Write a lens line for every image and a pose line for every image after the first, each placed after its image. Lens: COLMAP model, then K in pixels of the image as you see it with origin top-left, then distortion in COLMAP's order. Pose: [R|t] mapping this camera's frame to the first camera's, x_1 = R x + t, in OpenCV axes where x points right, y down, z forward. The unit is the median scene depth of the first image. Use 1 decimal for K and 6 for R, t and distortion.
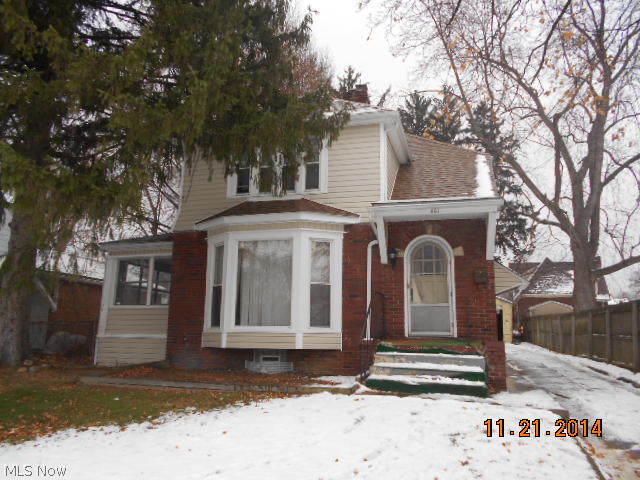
lens RADIAL K [[506.3, 0, 320.7], [0, 506.3, 236.9], [0, 0, 1]] dist [-0.048700, 0.009010]
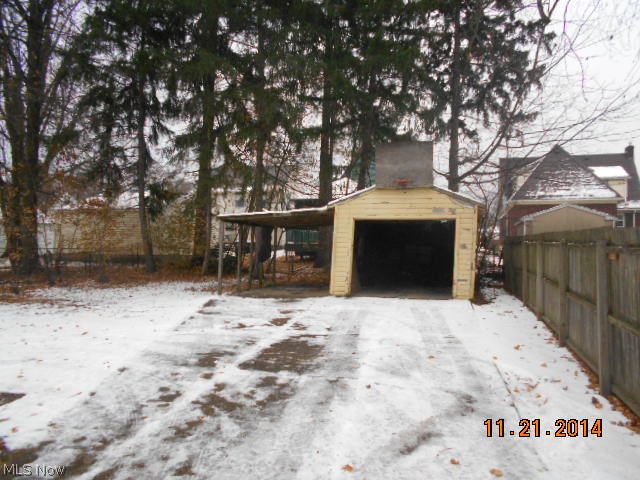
lens RADIAL K [[506.3, 0, 319.5], [0, 506.3, 241.7], [0, 0, 1]] dist [-0.048700, 0.009010]
pose [[0.999994, 0.003330, 0.001249, 0.187383], [-0.003498, 0.984329, 0.176307, 0.067896], [-0.000642, -0.176310, 0.984334, 0.442030]]
